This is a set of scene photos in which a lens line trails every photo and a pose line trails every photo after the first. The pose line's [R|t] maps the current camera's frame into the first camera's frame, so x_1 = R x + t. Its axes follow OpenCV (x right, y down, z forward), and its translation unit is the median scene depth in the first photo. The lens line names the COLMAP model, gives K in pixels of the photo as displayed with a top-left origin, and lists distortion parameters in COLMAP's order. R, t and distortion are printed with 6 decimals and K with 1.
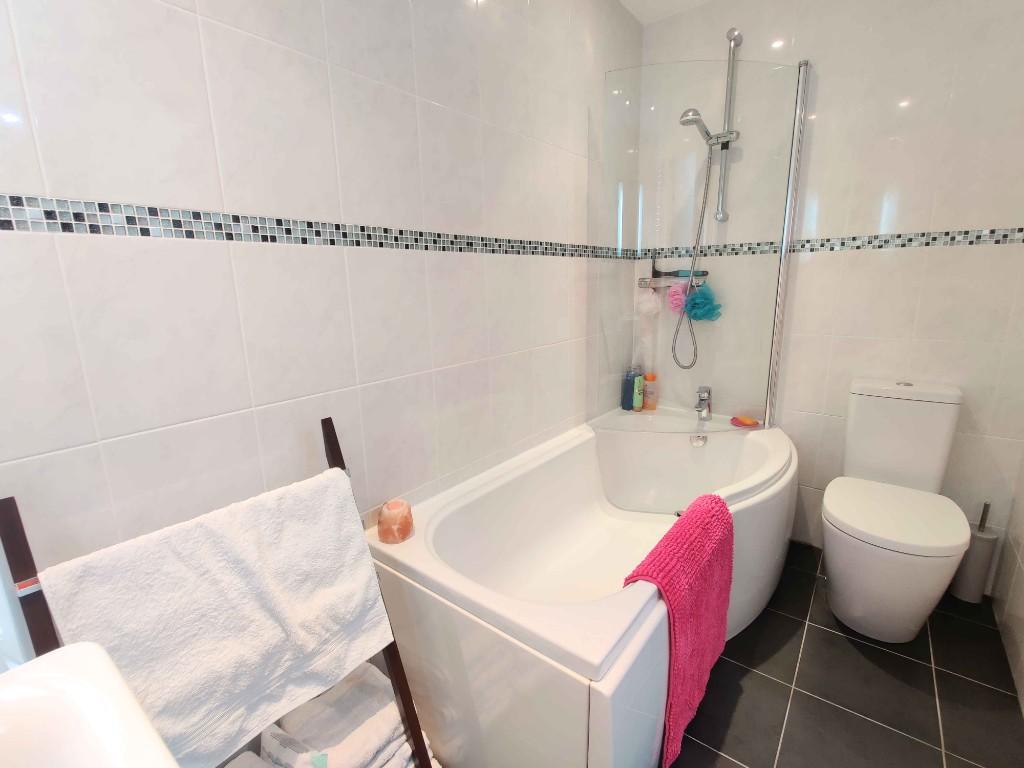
lens RADIAL K [[482.7, 0, 512.0], [0, 482.7, 384.0], [0, 0, 1]] dist [0.009285, -0.000593]
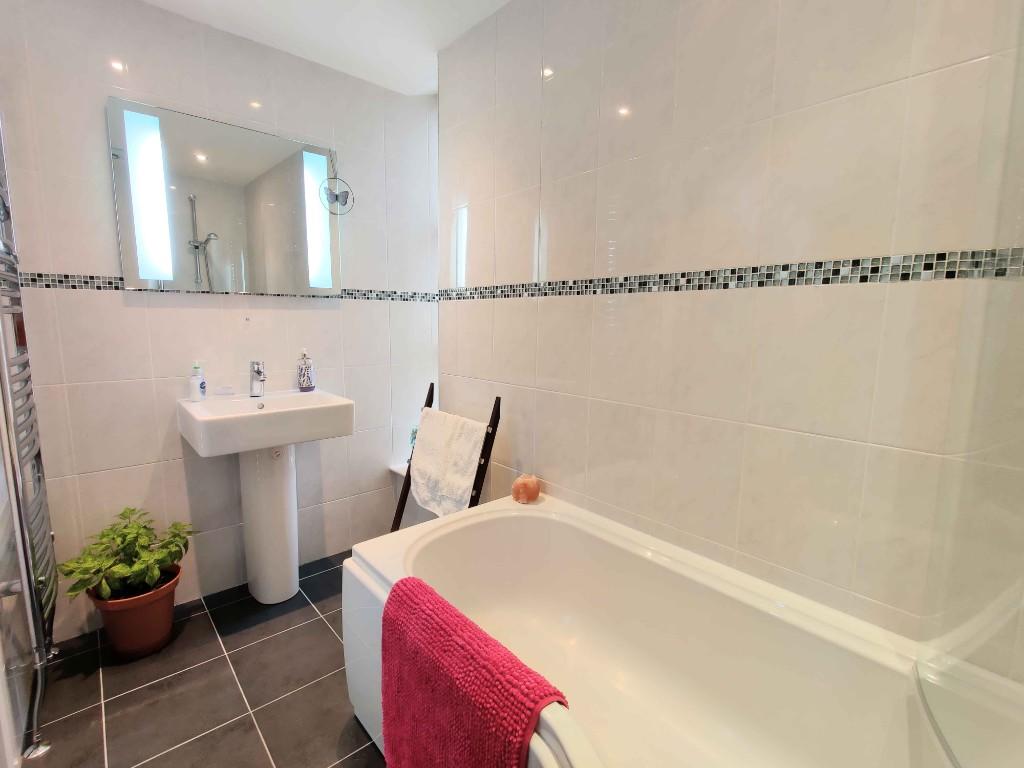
lens RADIAL K [[482.7, 0, 512.0], [0, 482.7, 384.0], [0, 0, 1]] dist [0.009285, -0.000593]
pose [[-0.196726, 0.131337, -0.971622, 1.028139], [-0.226268, 0.958156, 0.175330, -0.229469], [0.953992, 0.254339, -0.158777, 1.054052]]
